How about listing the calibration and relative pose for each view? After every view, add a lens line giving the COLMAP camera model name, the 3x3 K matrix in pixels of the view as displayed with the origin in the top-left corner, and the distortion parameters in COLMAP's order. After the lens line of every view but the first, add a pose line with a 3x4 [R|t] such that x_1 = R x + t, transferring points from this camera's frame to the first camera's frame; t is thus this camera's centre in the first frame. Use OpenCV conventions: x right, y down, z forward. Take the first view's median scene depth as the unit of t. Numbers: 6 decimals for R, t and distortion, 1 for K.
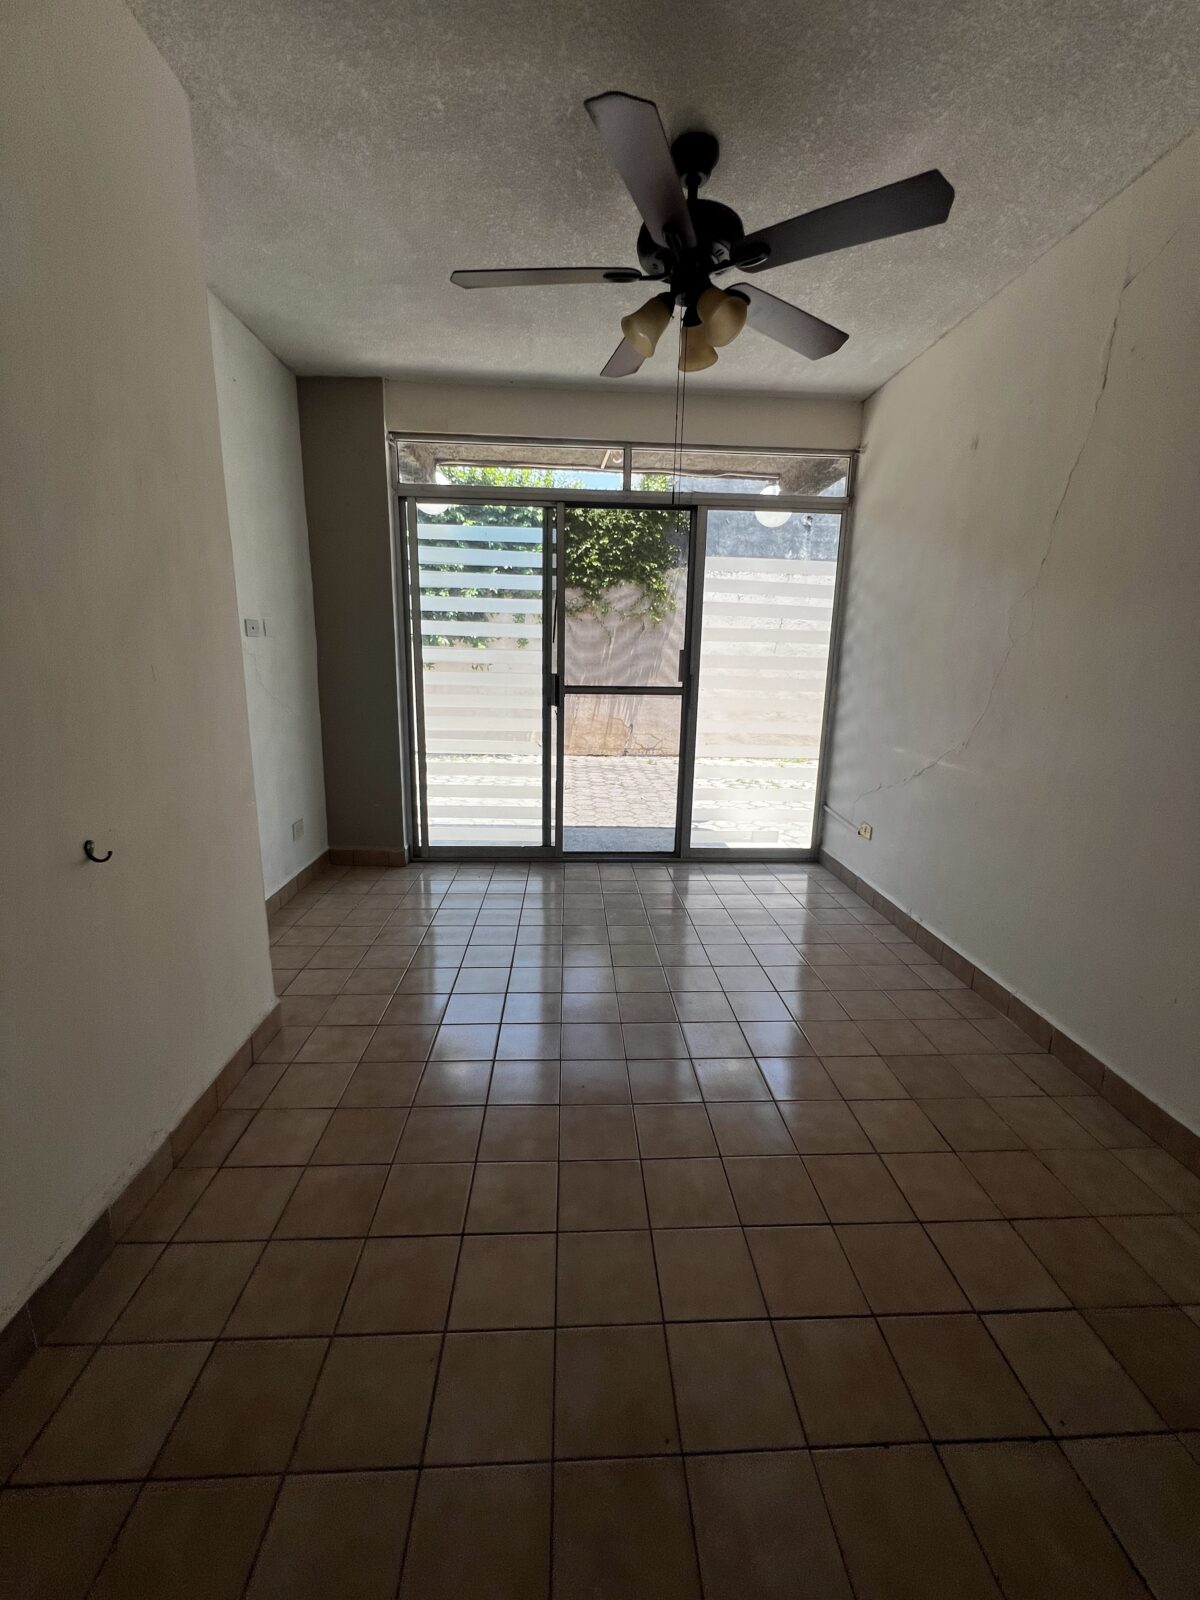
lens RADIAL K [[643.9, 0, 598.3], [0, 643.9, 801.3], [0, 0, 1]] dist [-0.004454, 0.001198]
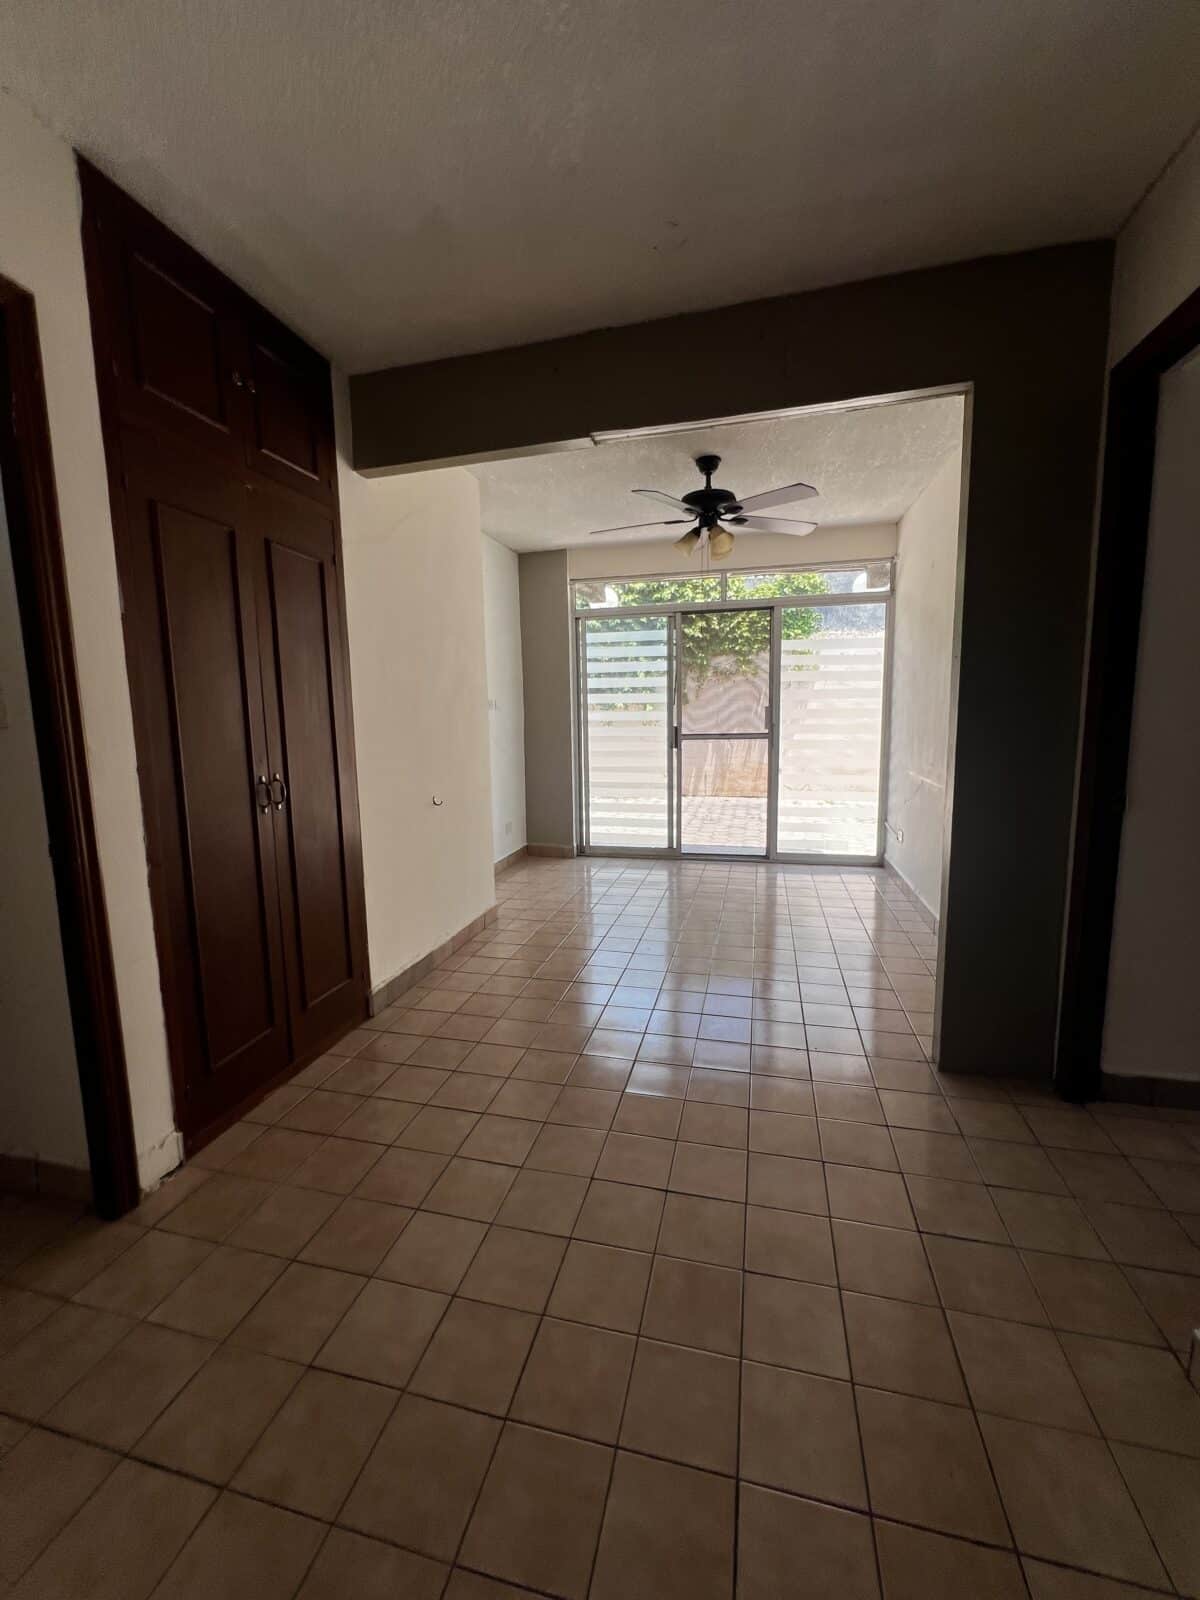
lens RADIAL K [[643.9, 0, 597.9], [0, 643.9, 806.5], [0, 0, 1]] dist [-0.004454, 0.001198]
pose [[0.956257, 0.004530, -0.292492, 0.183275], [-0.027068, 0.996961, -0.073053, 0.088600], [0.291273, 0.077775, 0.953473, -0.401342]]
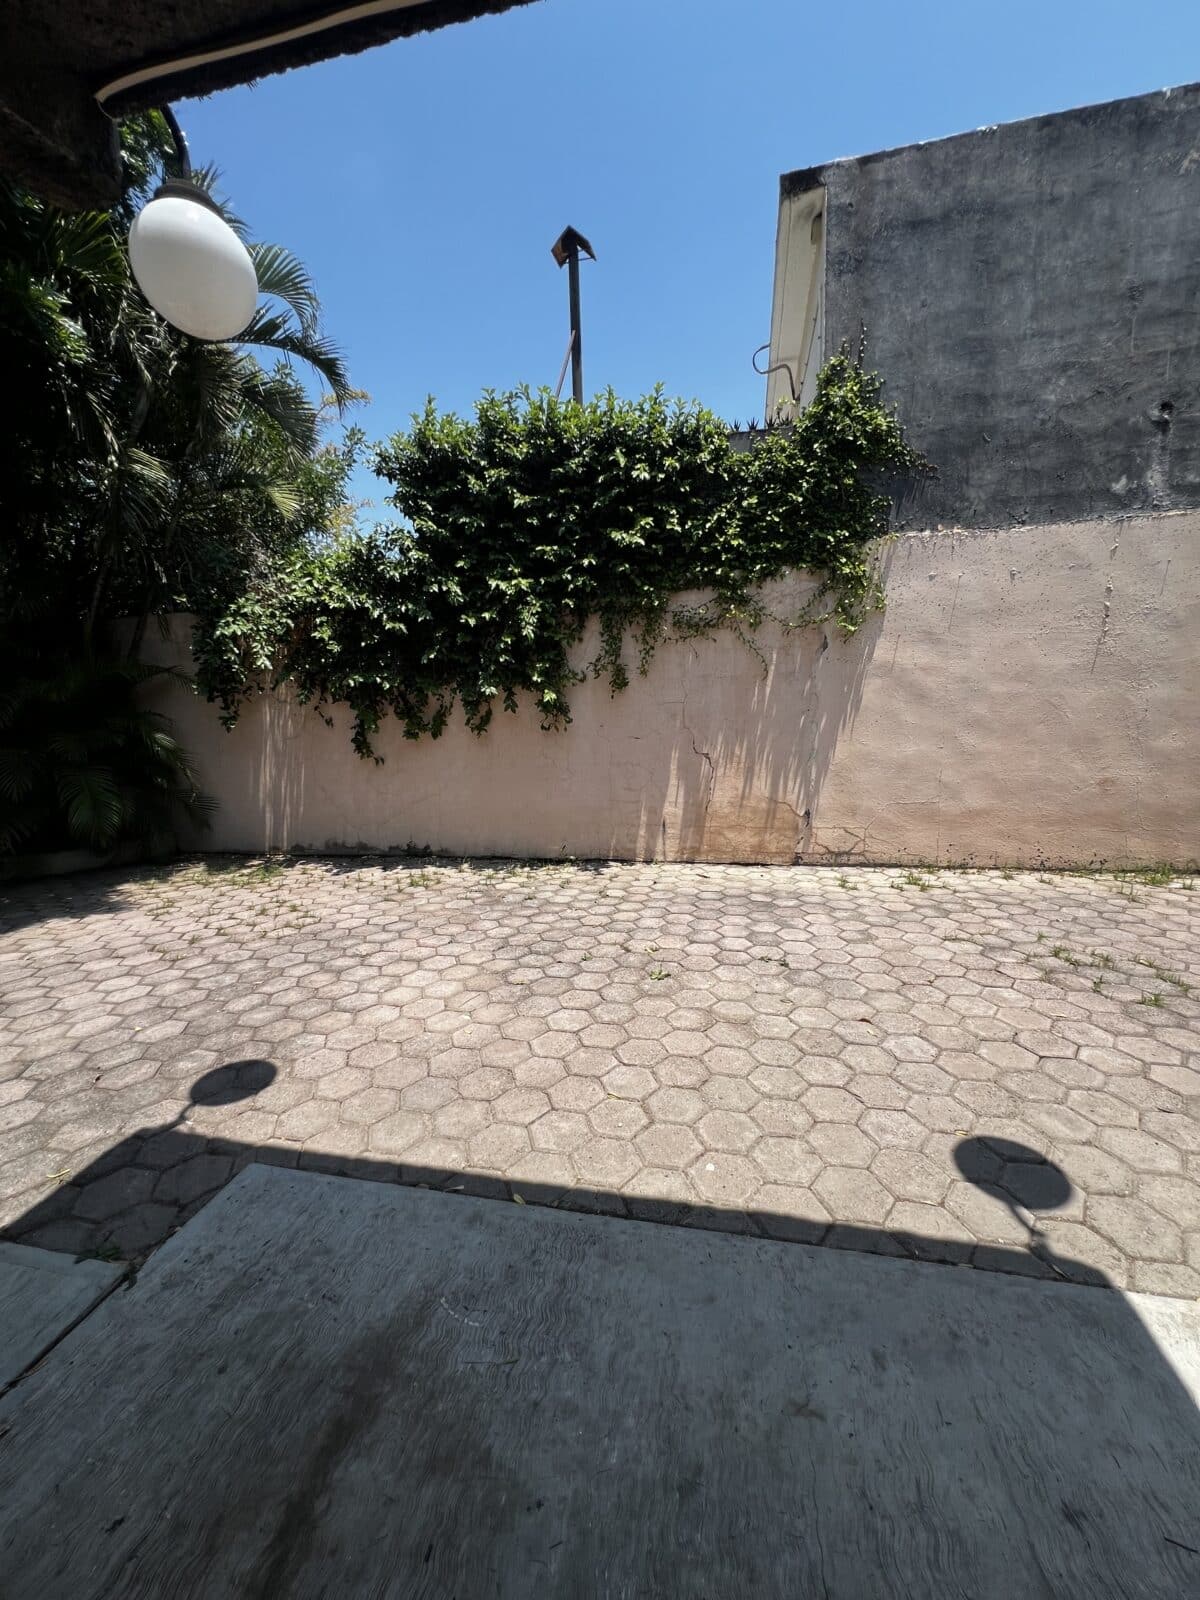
lens RADIAL K [[643.9, 0, 602.3], [0, 643.9, 798.4], [0, 0, 1]] dist [-0.004454, 0.001198]
pose [[0.964047, -0.016428, -0.265224, 0.065340], [-0.004780, 0.996854, -0.079120, -0.202304], [0.265689, 0.077543, 0.960935, 0.941833]]
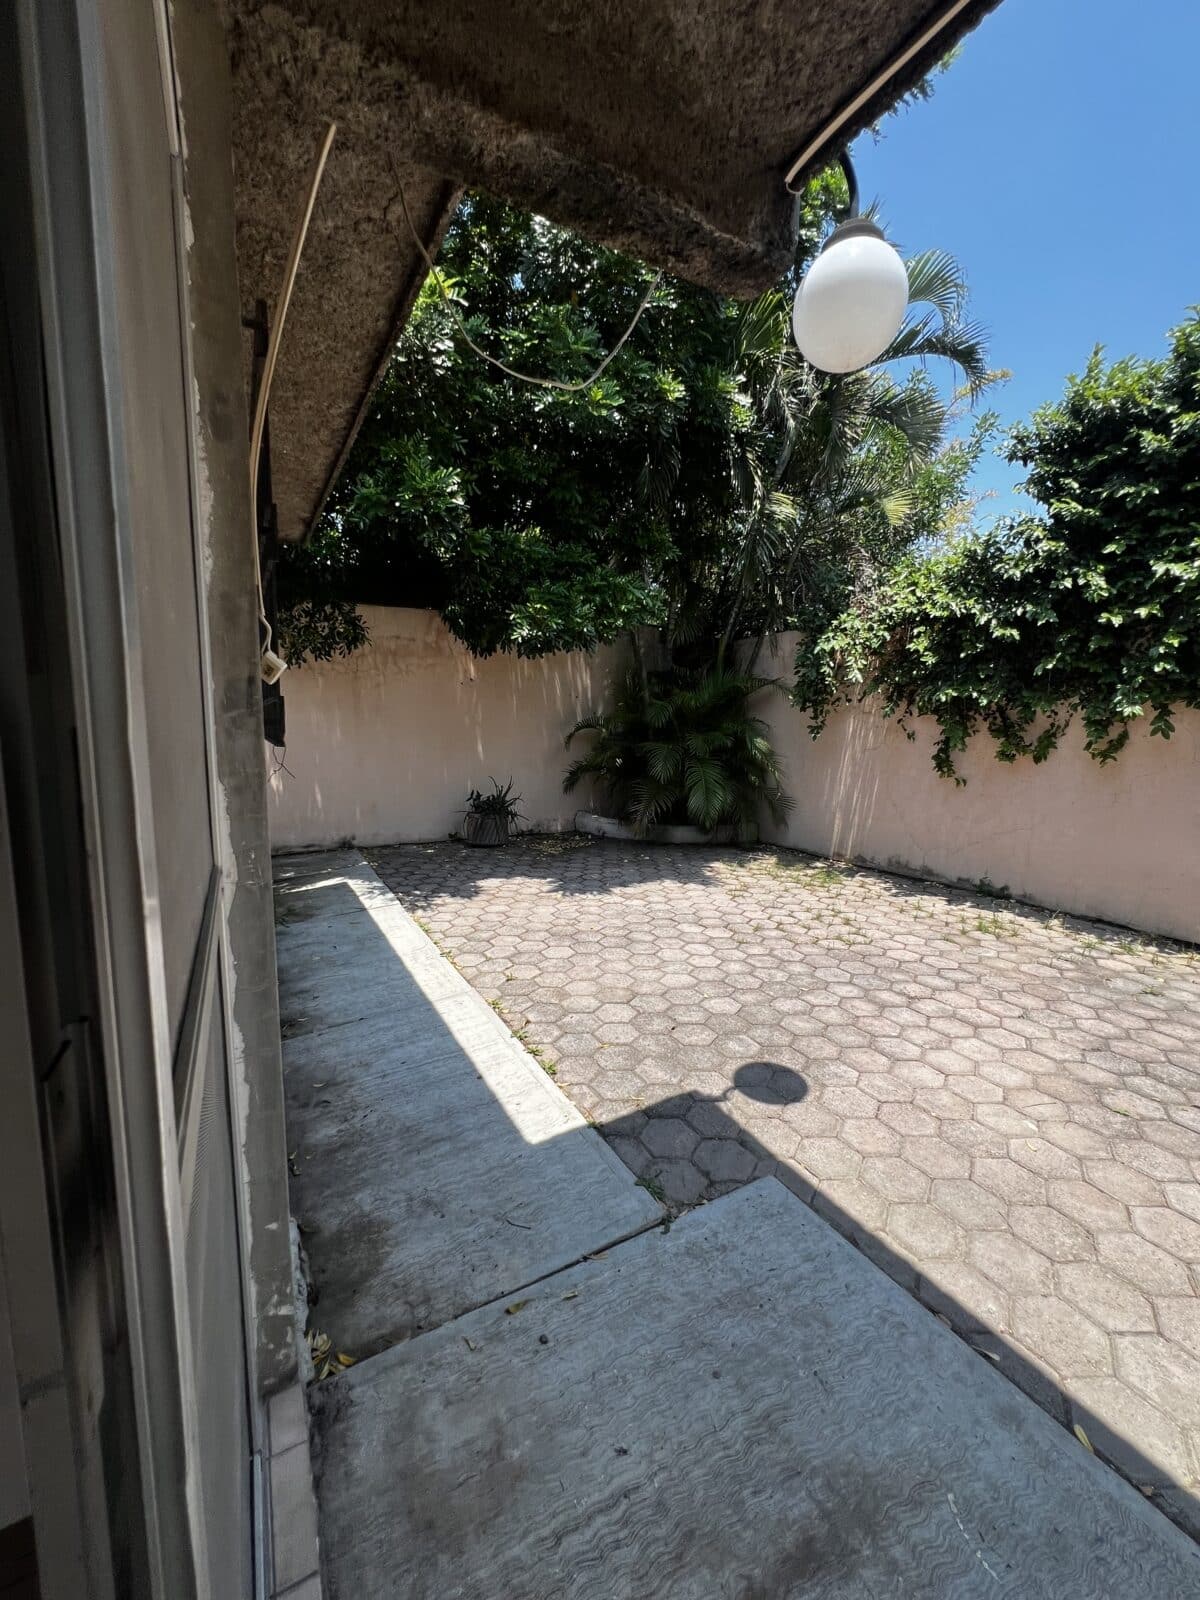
lens RADIAL K [[643.9, 0, 604.3], [0, 643.9, 795.1], [0, 0, 1]] dist [-0.004454, 0.001198]
pose [[0.450836, 0.085223, -0.888529, 0.036249], [-0.190452, 0.981693, -0.002475, -0.228615], [0.872052, 0.170338, 0.458814, 0.966634]]
